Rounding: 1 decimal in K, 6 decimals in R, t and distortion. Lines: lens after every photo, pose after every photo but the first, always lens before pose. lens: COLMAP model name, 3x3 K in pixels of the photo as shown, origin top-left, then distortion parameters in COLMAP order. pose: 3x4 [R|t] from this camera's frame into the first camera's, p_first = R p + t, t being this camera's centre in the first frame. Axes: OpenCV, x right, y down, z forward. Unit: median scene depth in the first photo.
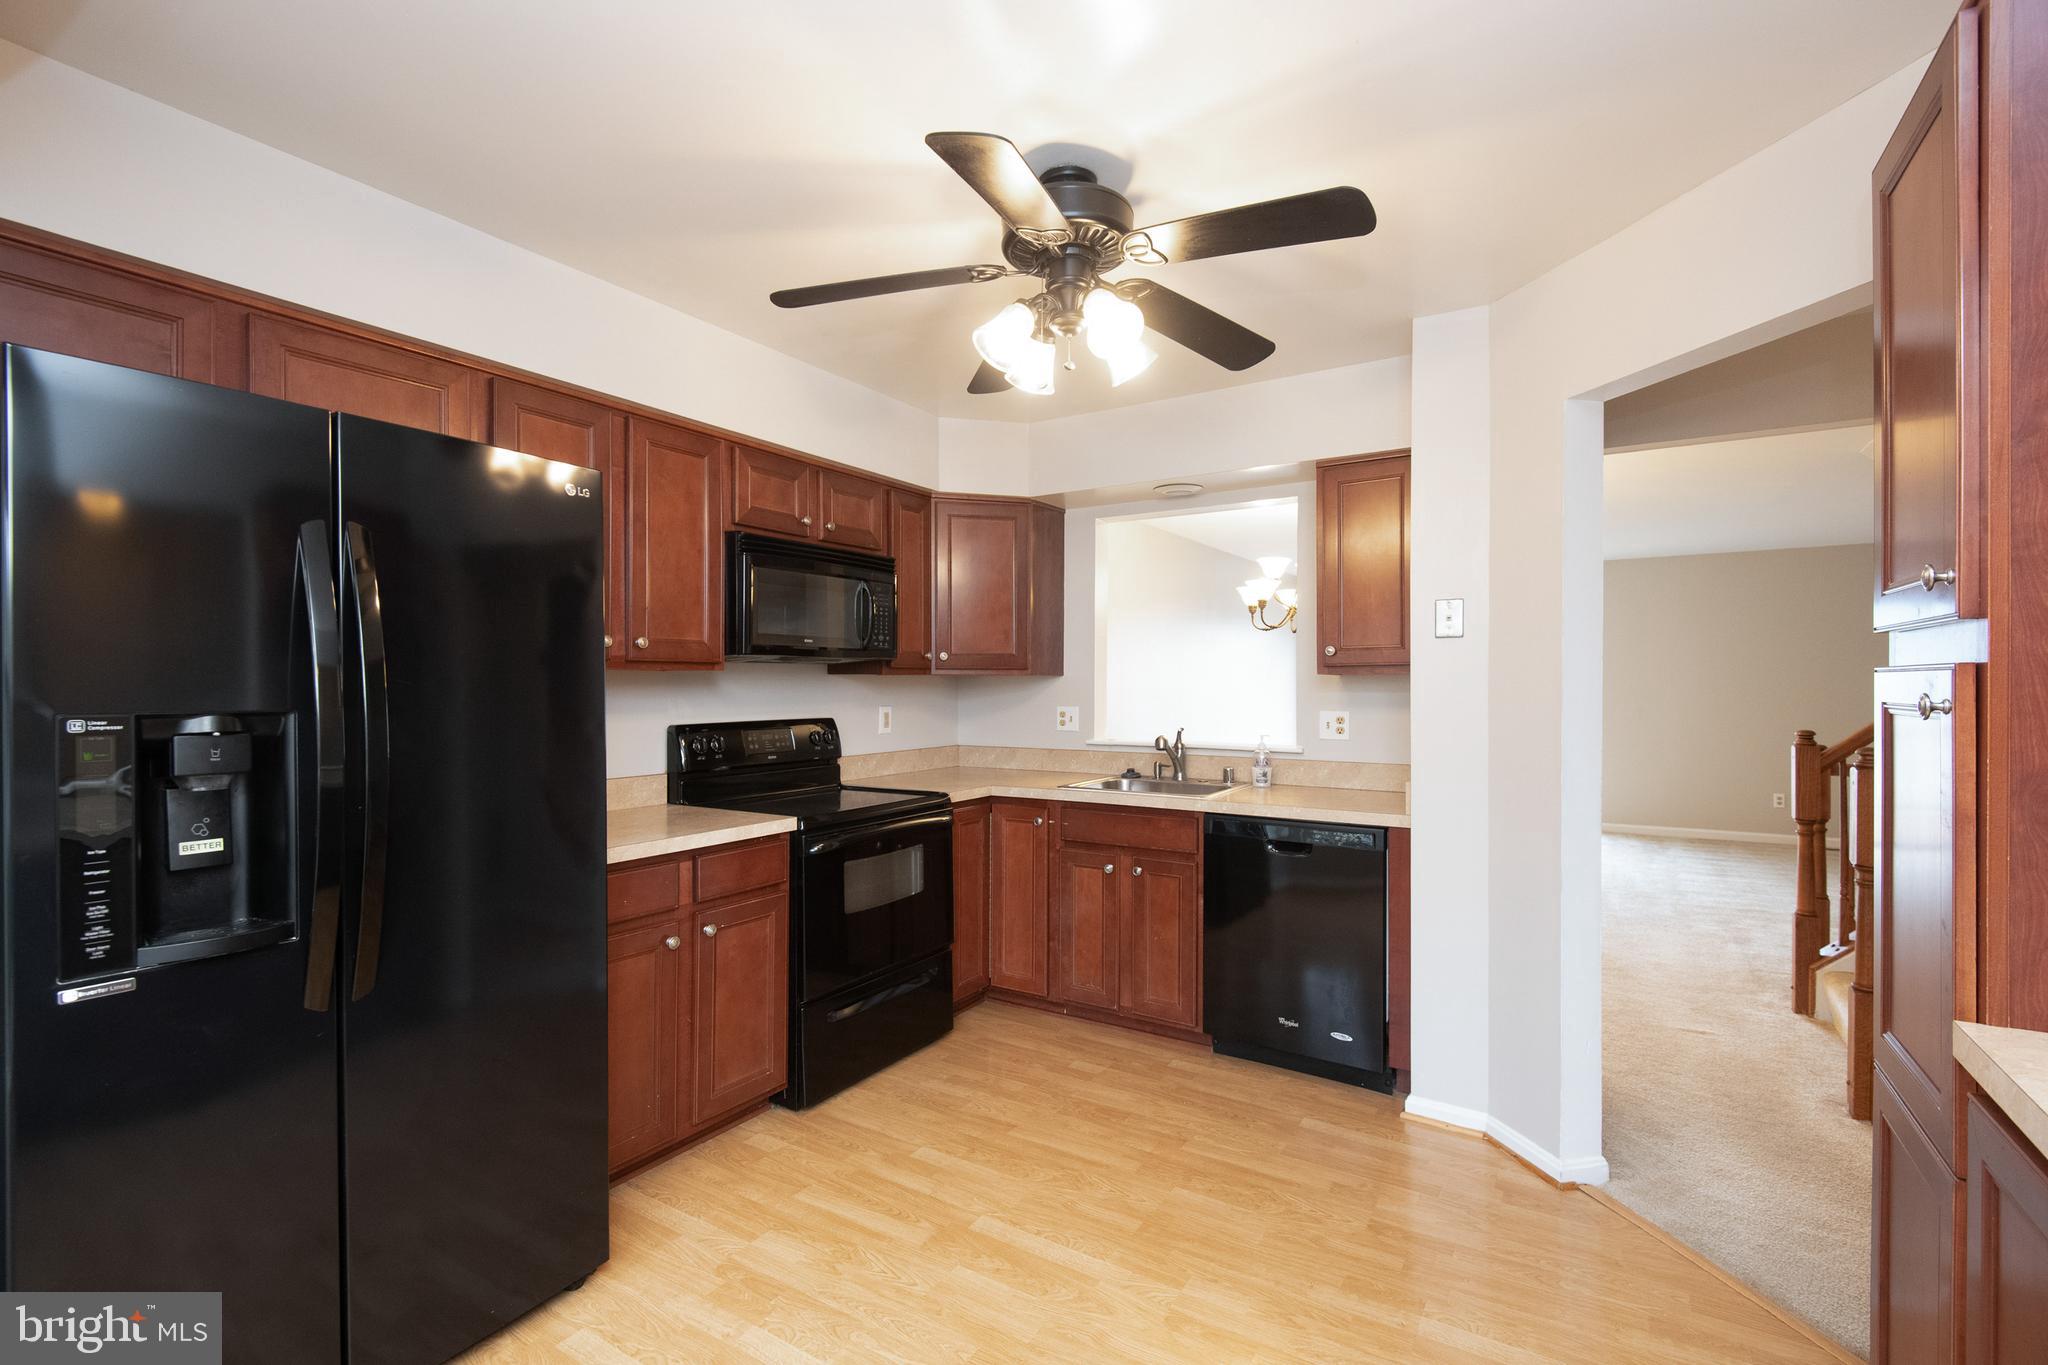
lens RADIAL K [[929.1, 0, 1028.6], [0, 929.1, 681.8], [0, 0, 1]] dist [0.025792, -0.019947]
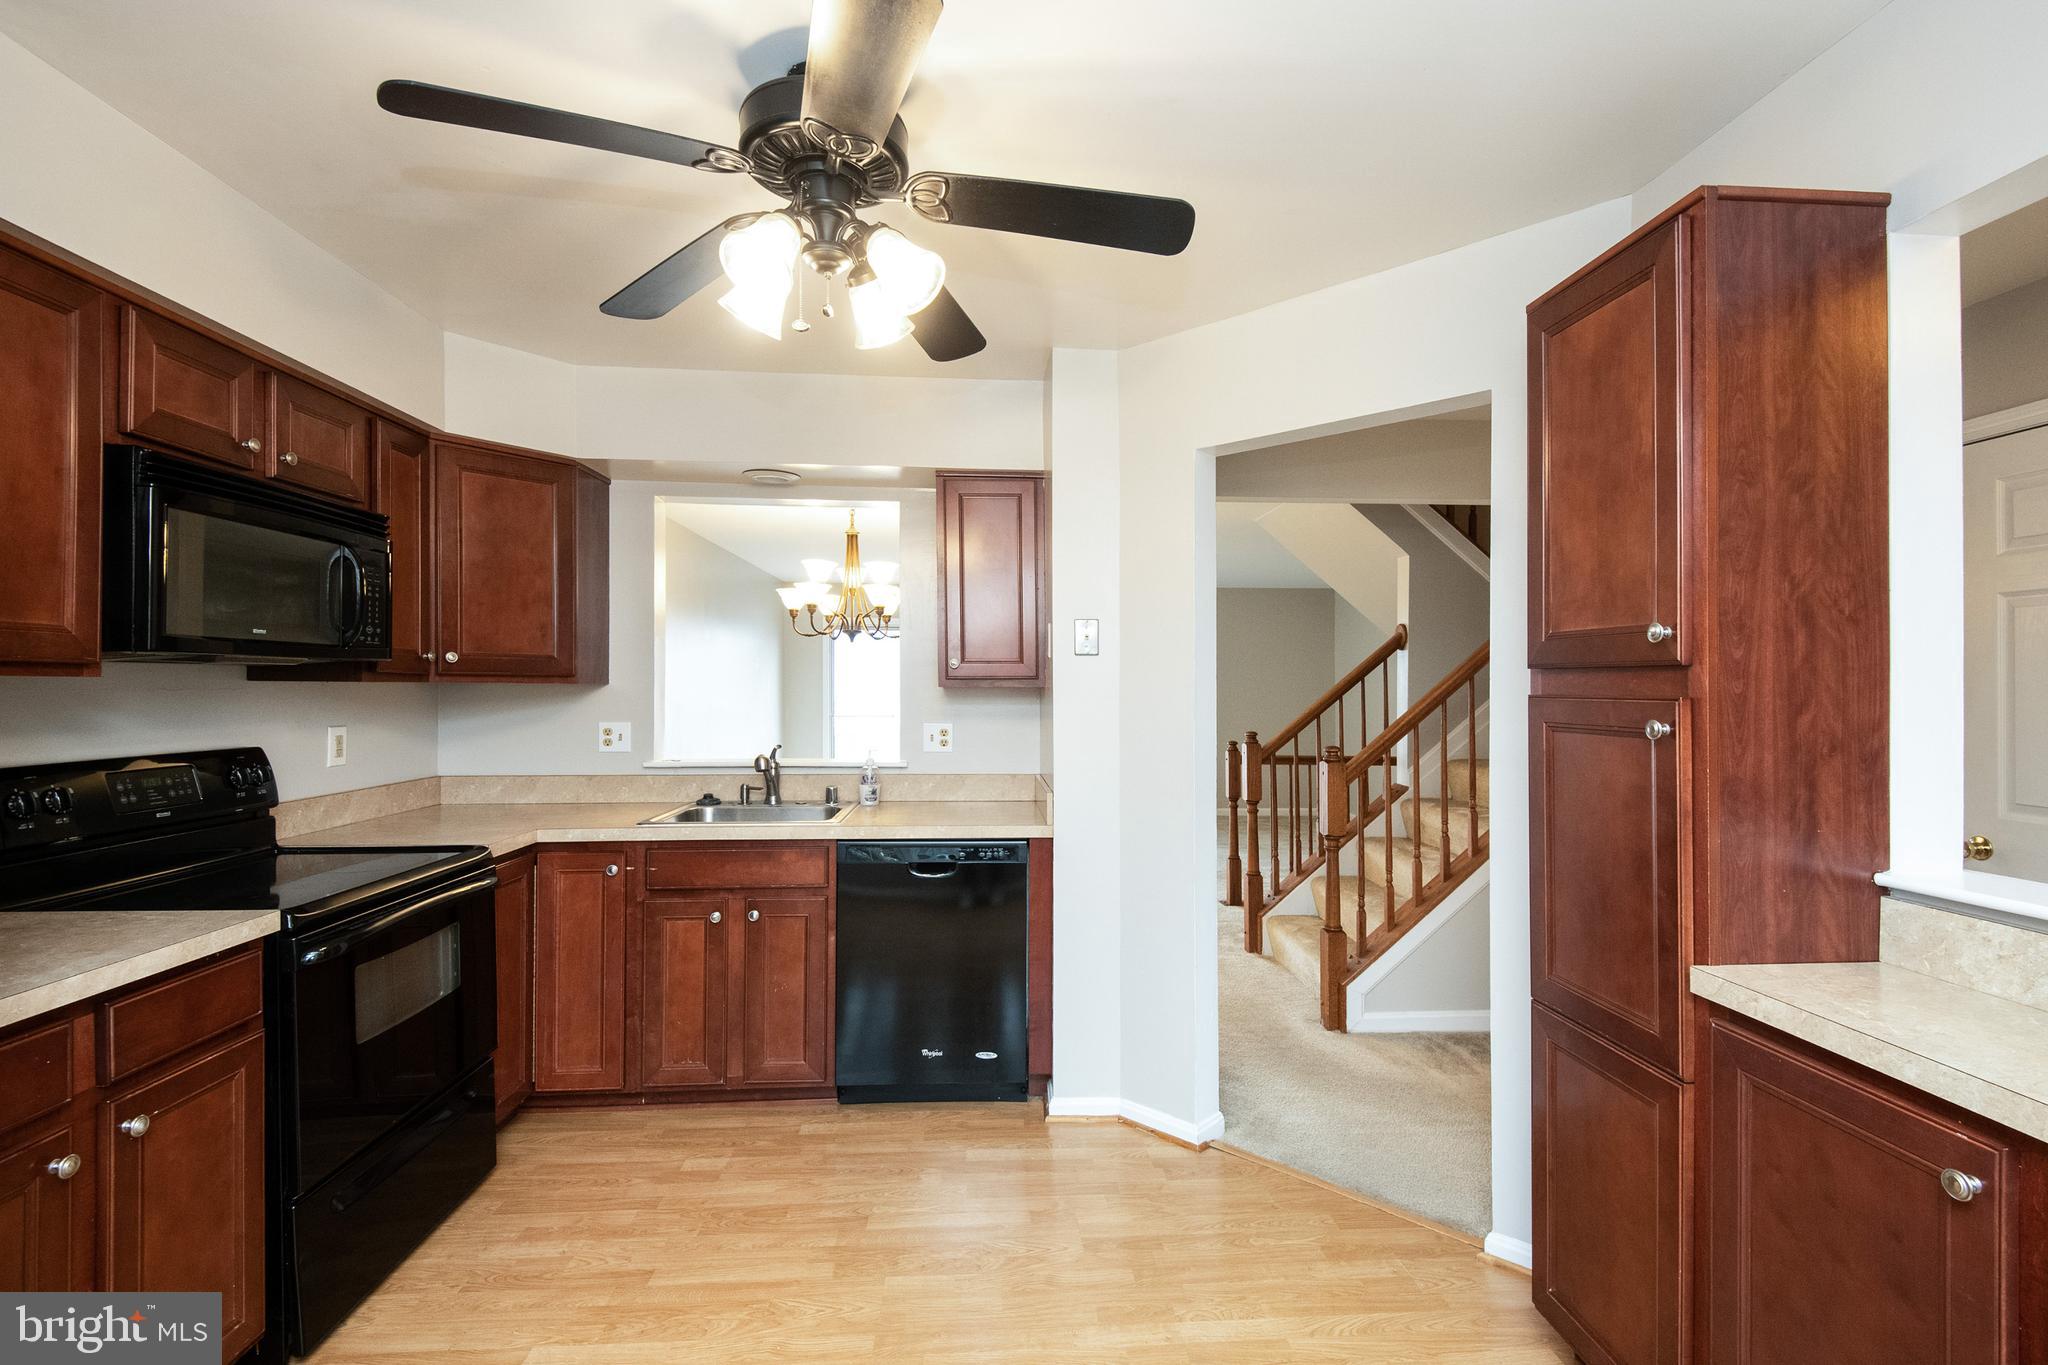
lens RADIAL K [[929.1, 0, 1040.3], [0, 929.1, 682.0], [0, 0, 1]] dist [0.025792, -0.019947]
pose [[0.805802, 0.007984, 0.592131, -0.197261], [-0.007676, 0.999966, -0.003037, -0.012106], [-0.592135, -0.002098, 0.805836, 0.165574]]
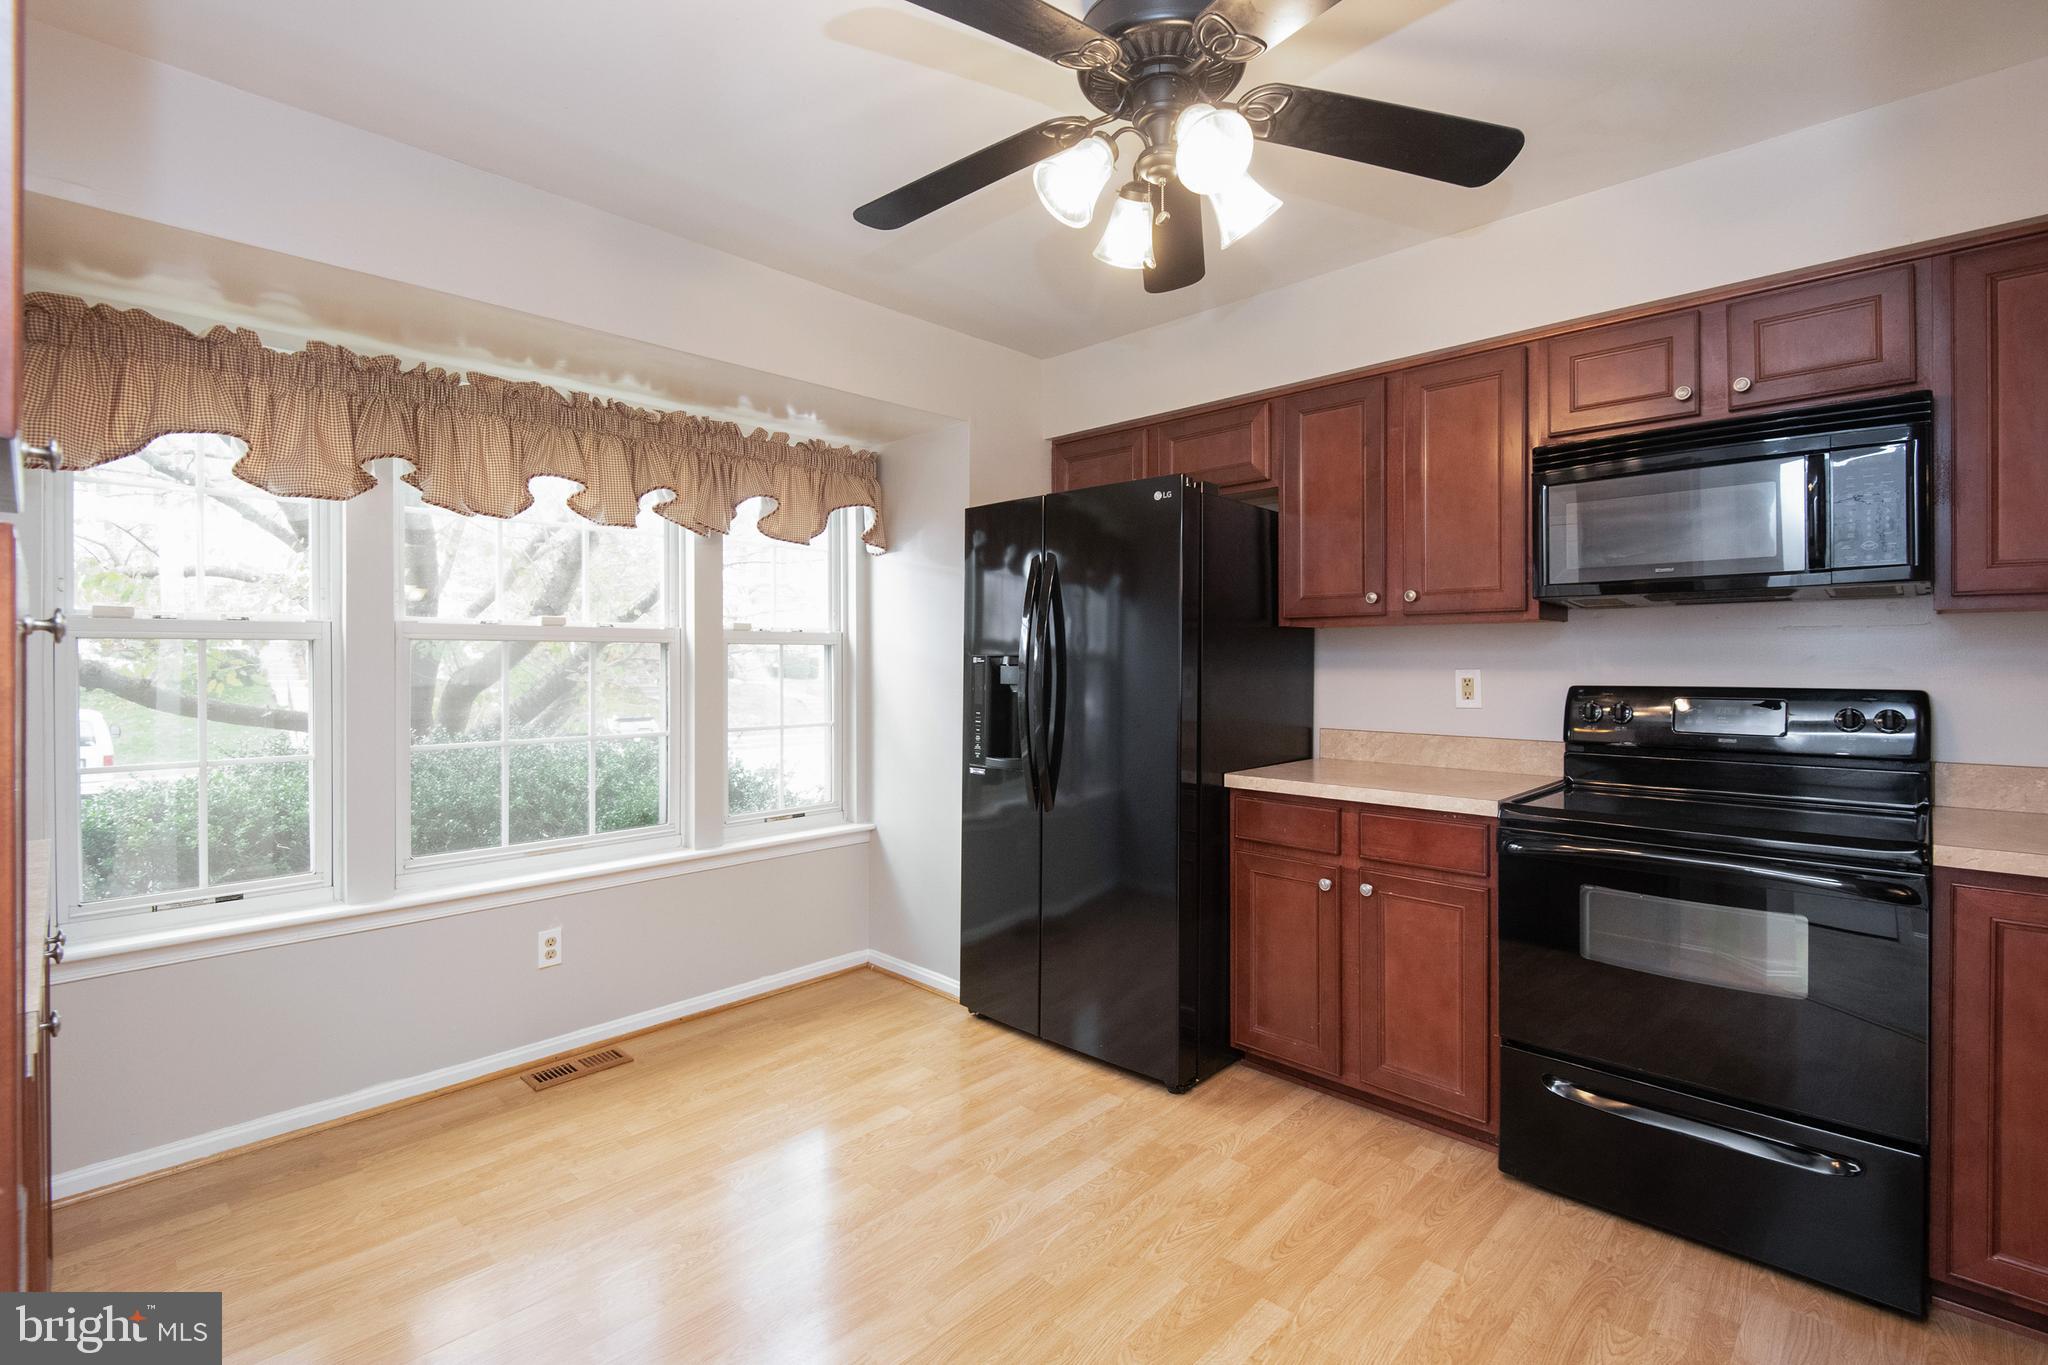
lens RADIAL K [[929.1, 0, 1035.4], [0, 929.1, 665.1], [0, 0, 1]] dist [0.025792, -0.019947]
pose [[-0.202497, 0.006731, -0.979260, 0.562100], [0.003987, 0.999974, 0.006049, 0.020882], [0.979275, -0.002679, -0.202518, 0.712902]]
